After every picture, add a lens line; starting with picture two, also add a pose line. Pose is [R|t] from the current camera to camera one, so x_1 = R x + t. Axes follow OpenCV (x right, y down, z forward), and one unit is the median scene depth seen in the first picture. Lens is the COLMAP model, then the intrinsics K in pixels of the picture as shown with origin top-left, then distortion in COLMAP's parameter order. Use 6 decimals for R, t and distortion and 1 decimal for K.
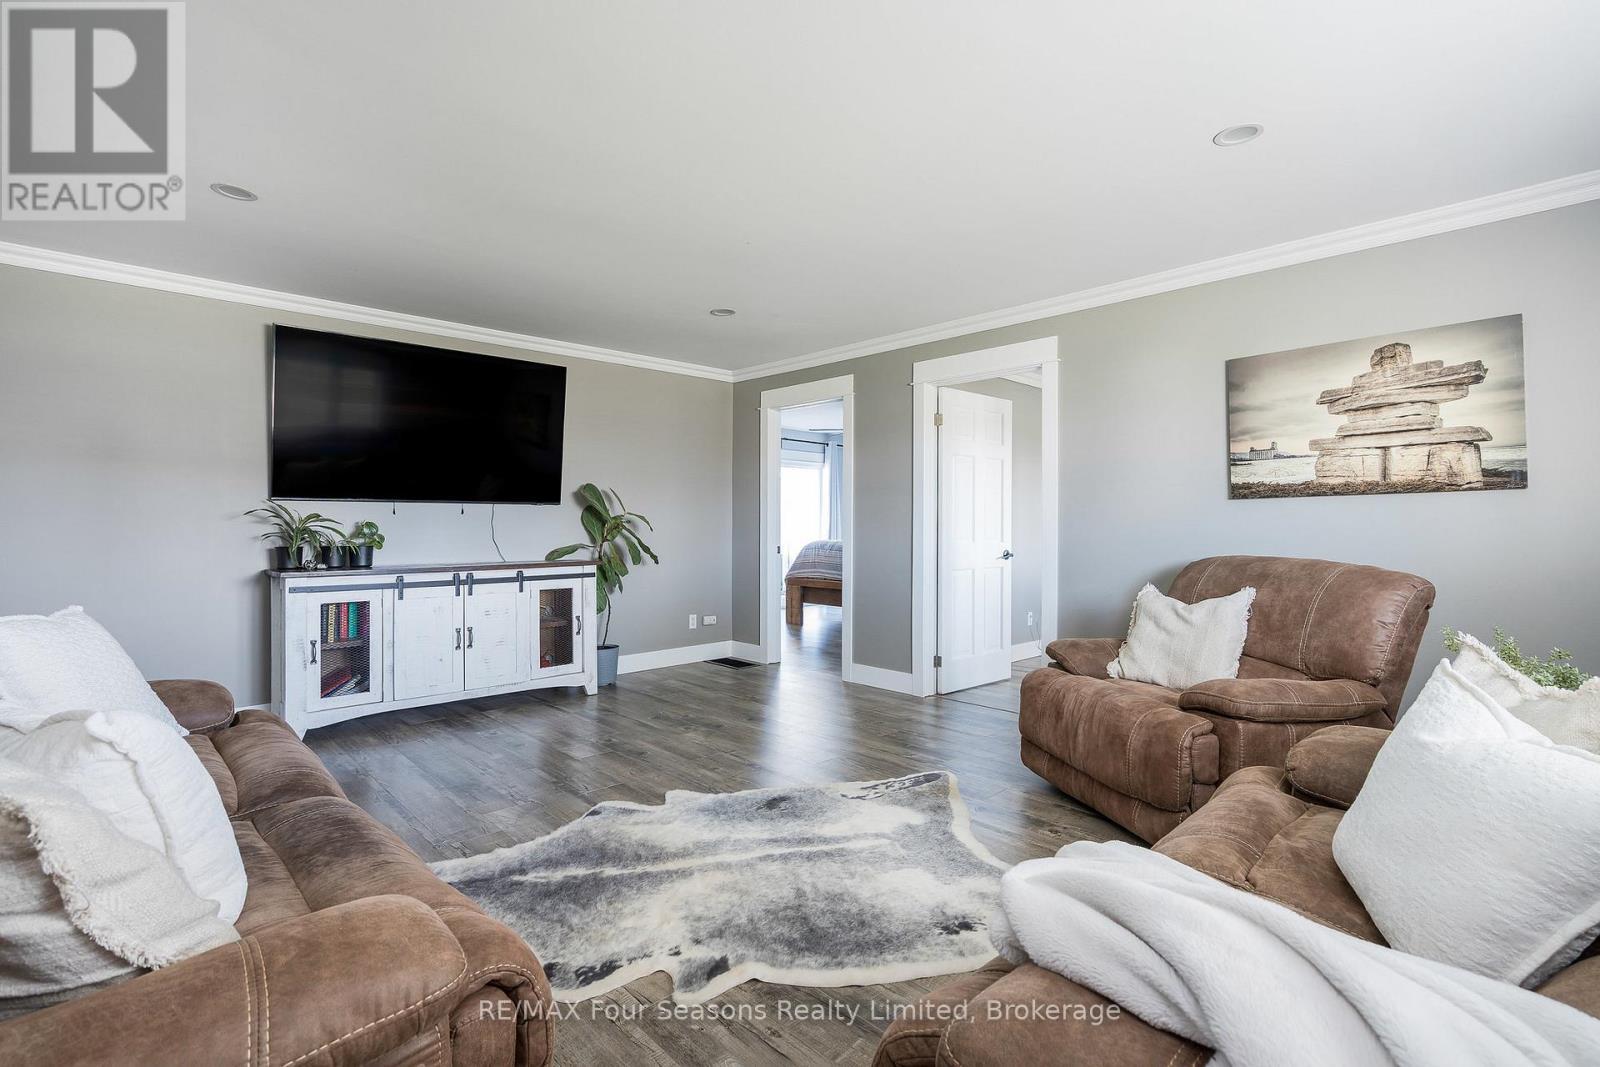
lens RADIAL K [[732.8, 0, 800.0], [0, 732.8, 533.5], [0, 0, 1]] dist [-0.017320, -0.000052]
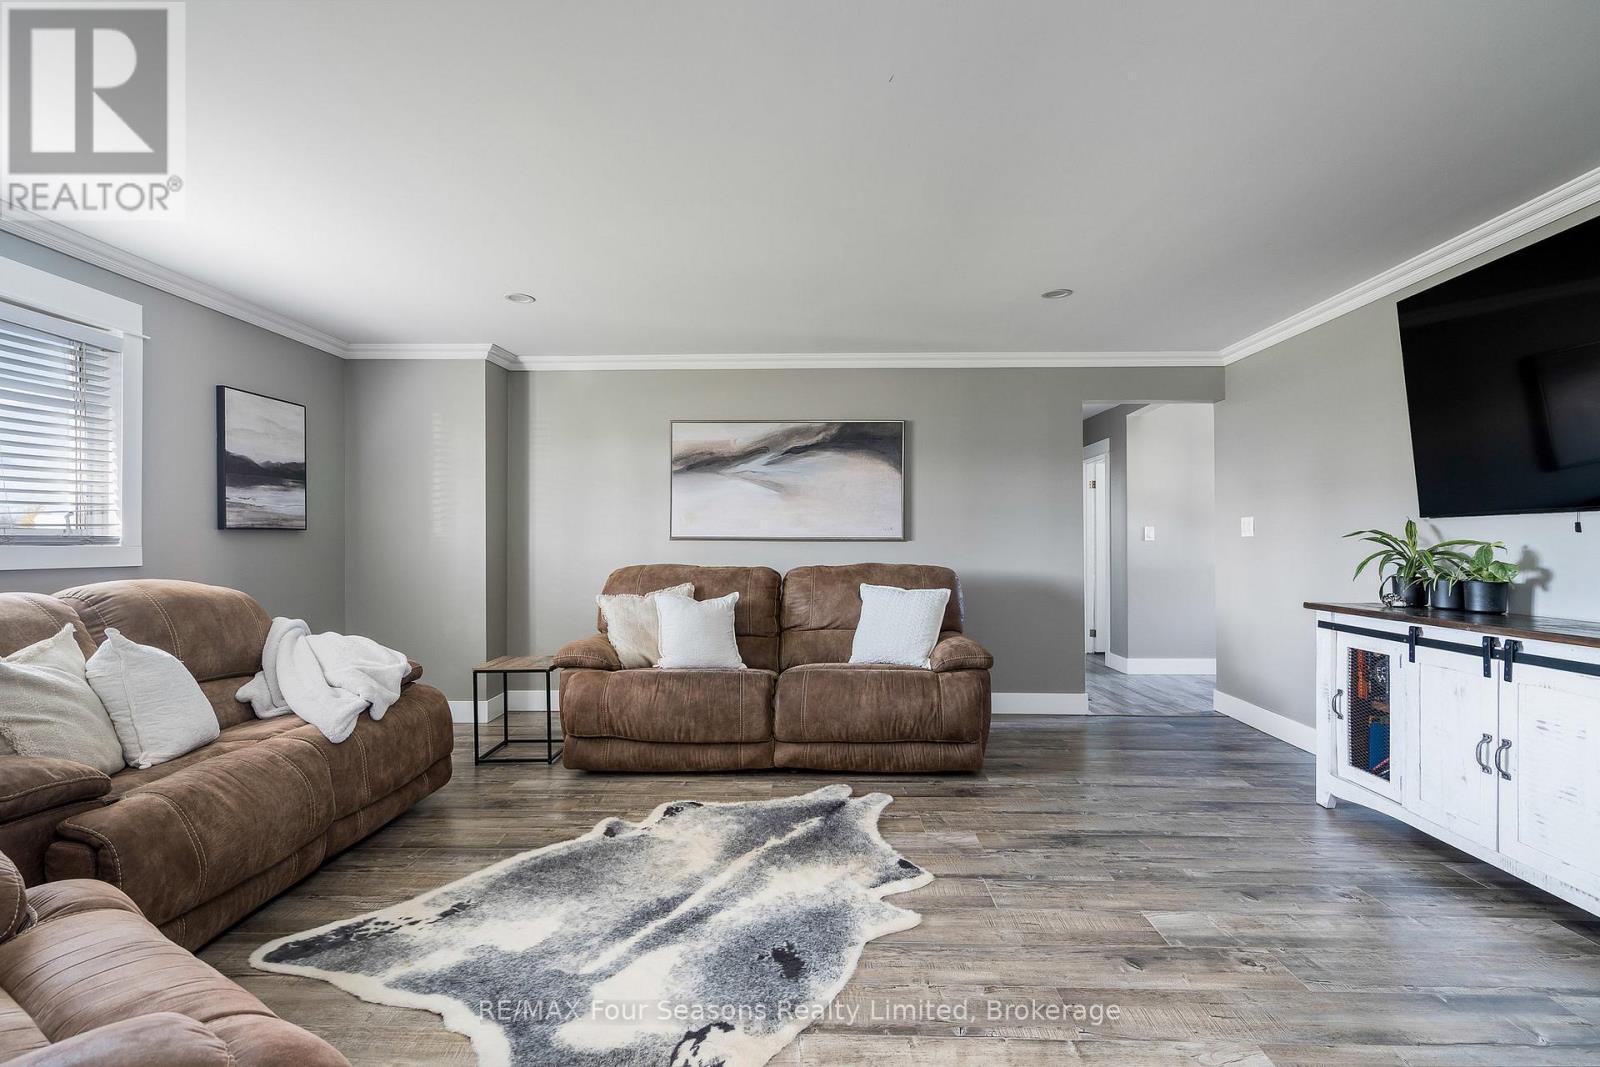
lens RADIAL K [[732.8, 0, 800.0], [0, 732.8, 533.5], [0, 0, 1]] dist [-0.017320, -0.000052]
pose [[-0.711189, -0.012463, -0.702890, 0.451462], [-0.015724, 0.999875, -0.001819, -0.022653], [0.702825, 0.009758, -0.711296, 1.549159]]
